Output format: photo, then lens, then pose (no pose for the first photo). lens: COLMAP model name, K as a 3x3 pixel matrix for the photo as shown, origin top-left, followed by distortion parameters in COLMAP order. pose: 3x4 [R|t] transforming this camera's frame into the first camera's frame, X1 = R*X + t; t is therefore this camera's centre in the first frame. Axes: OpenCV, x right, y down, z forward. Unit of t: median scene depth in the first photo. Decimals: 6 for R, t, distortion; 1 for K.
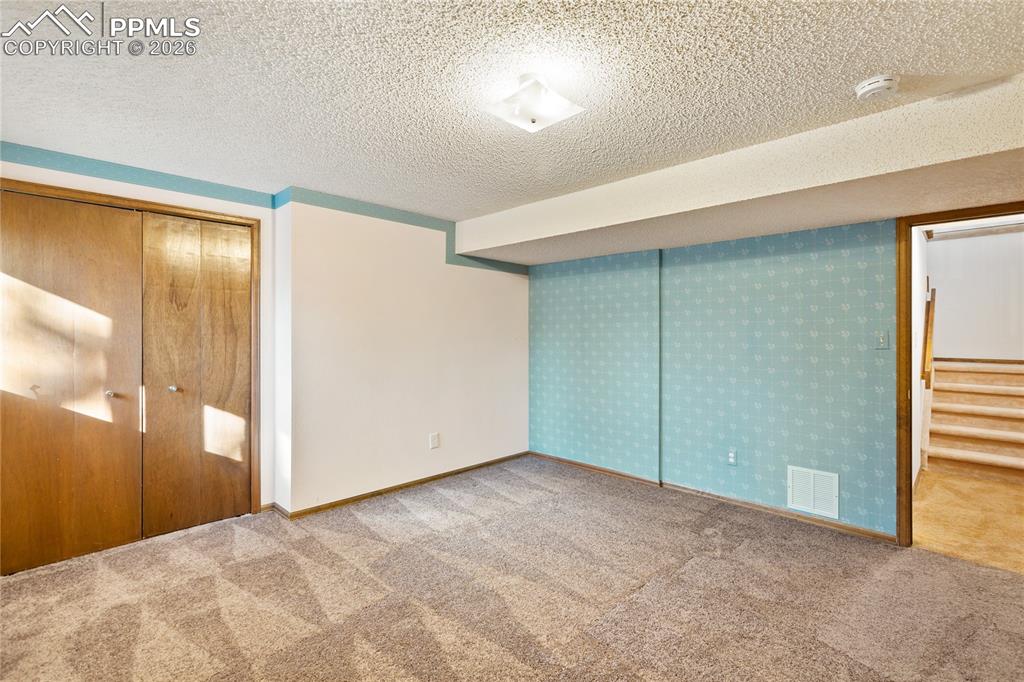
lens RADIAL K [[461.6, 0, 508.4], [0, 461.6, 339.7], [0, 0, 1]] dist [0.000349, 0.000203]
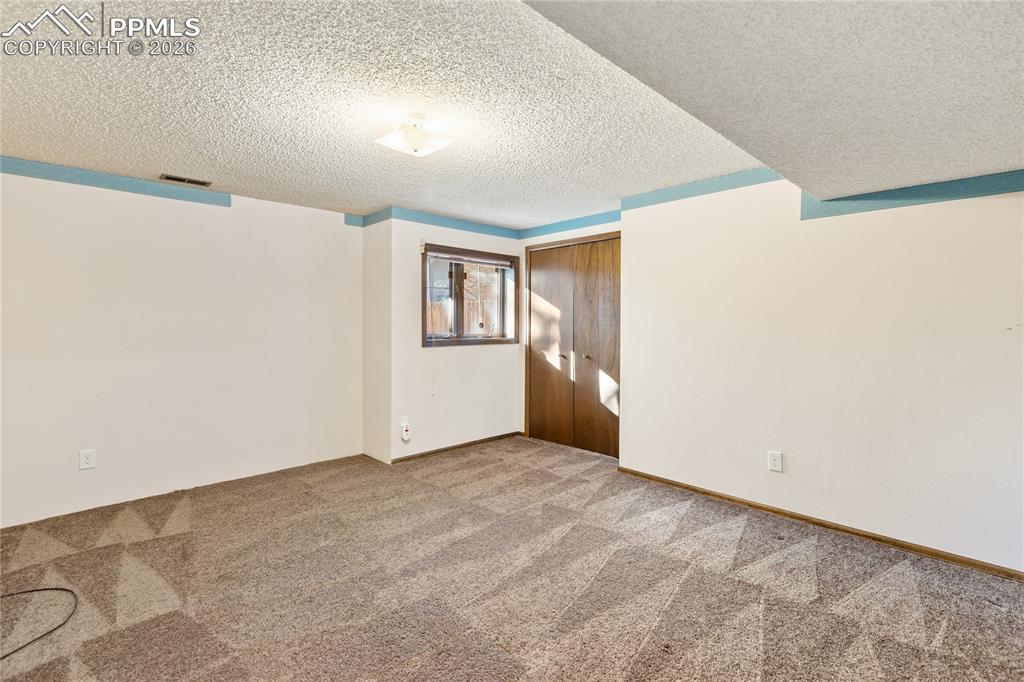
lens RADIAL K [[464.1, 0, 512.3], [0, 464.1, 323.1], [0, 0, 1]] dist [0.000016, 0.000029]
pose [[-0.018516, 0.001536, -0.999827, 0.842223], [-0.014426, 0.999894, 0.001803, -0.000723], [0.999724, 0.014457, -0.018492, 0.818021]]
